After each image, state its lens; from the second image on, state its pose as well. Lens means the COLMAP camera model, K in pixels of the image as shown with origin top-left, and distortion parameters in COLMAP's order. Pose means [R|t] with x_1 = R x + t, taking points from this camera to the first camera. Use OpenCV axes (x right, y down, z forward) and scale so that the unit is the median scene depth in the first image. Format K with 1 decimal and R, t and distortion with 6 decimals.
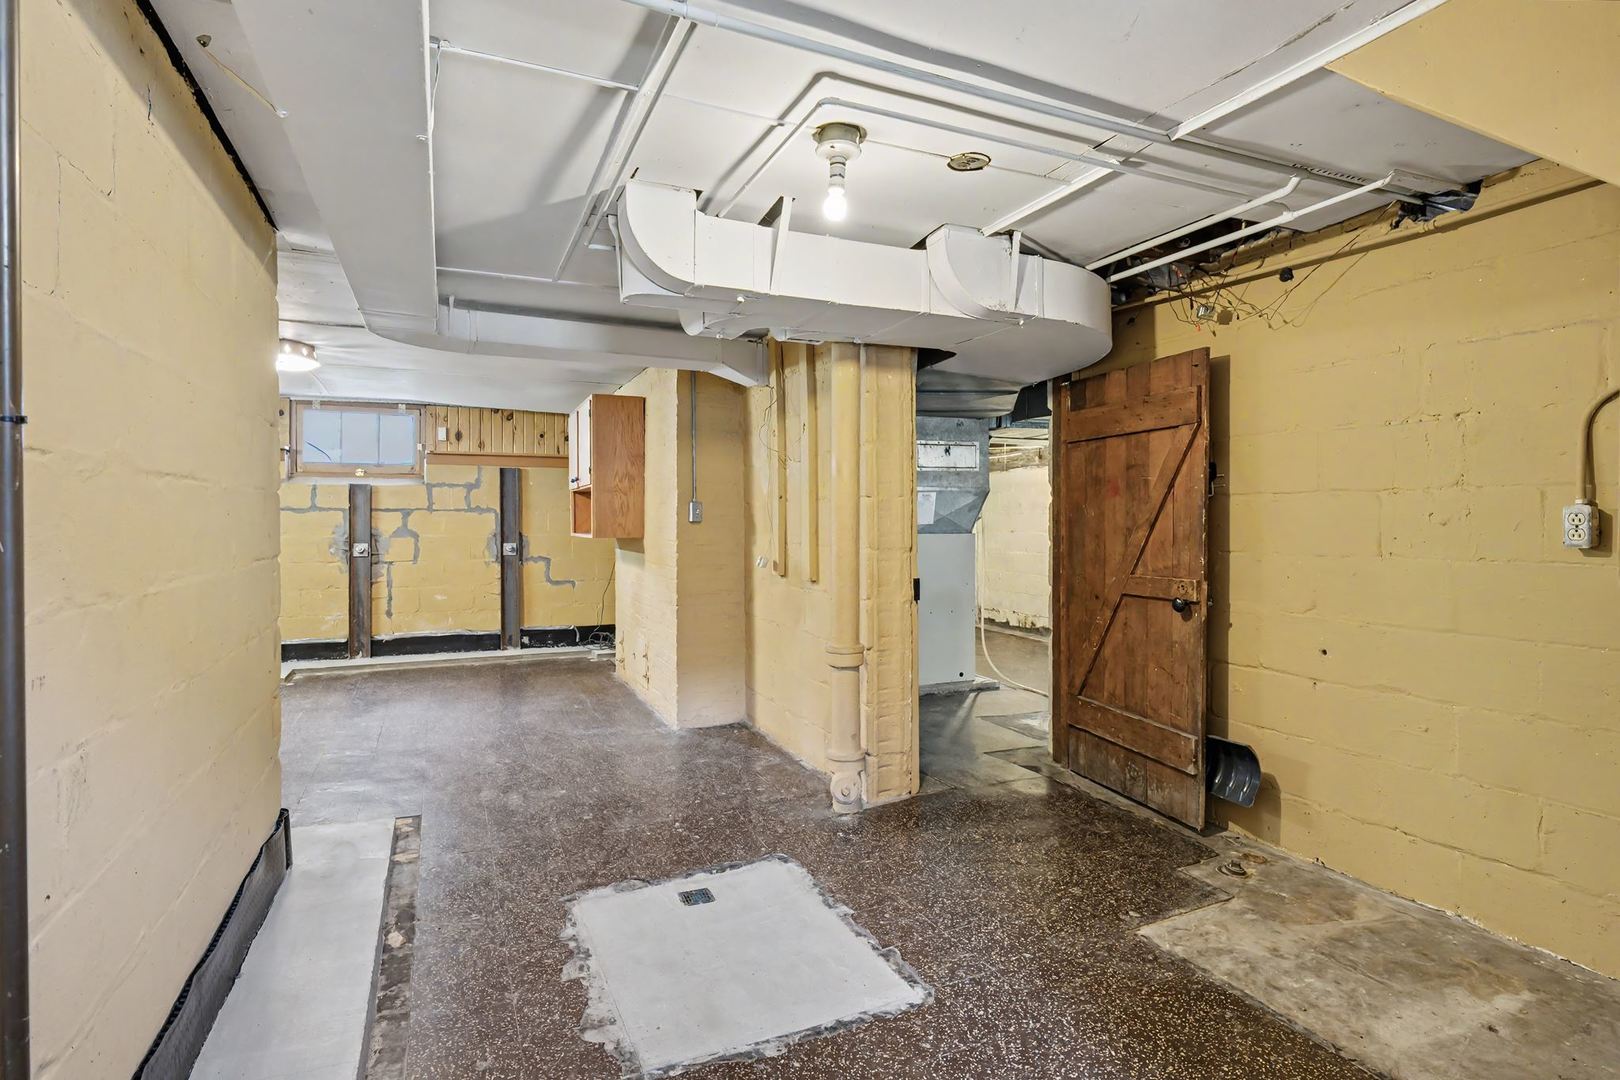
lens RADIAL K [[823.6, 0, 817.4], [0, 823.6, 531.3], [0, 0, 1]] dist [0.001700, 0.000641]
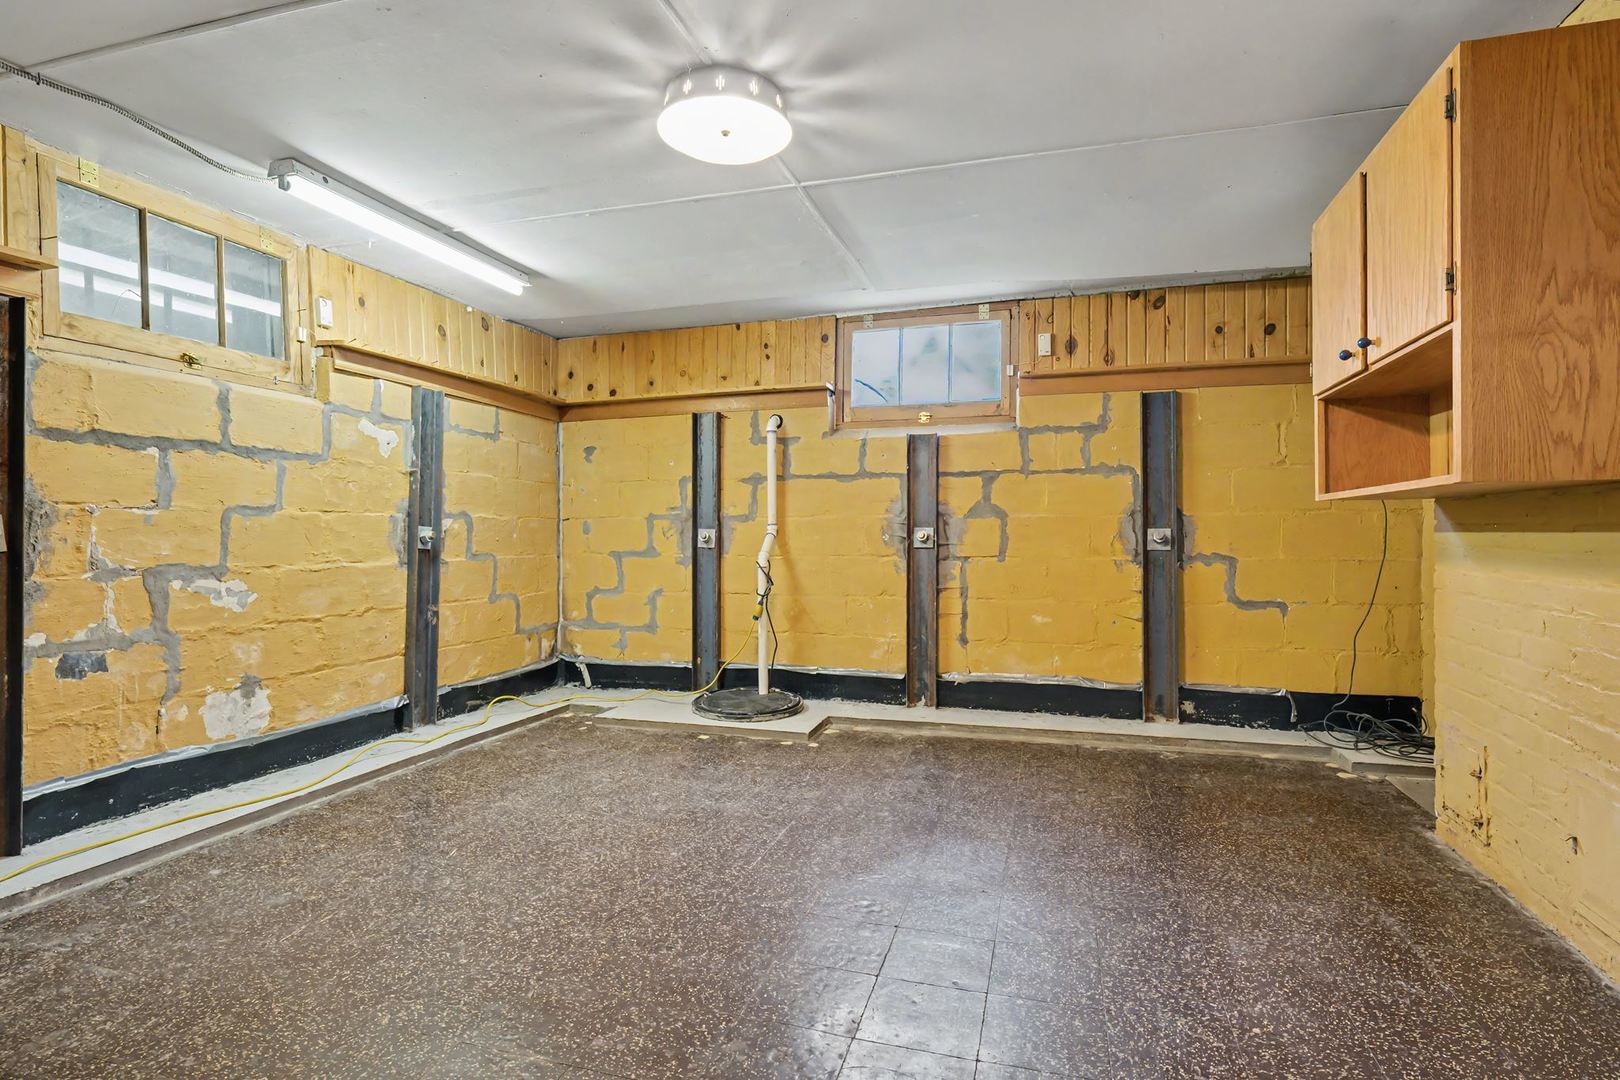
lens RADIAL K [[823.6, 0, 817.4], [0, 823.6, 531.3], [0, 0, 1]] dist [0.001700, 0.000641]
pose [[0.758124, -0.003471, -0.652101, -0.194348], [-0.006515, 0.999896, -0.012896, 0.025984], [0.652078, 0.014025, 0.758022, 0.448889]]
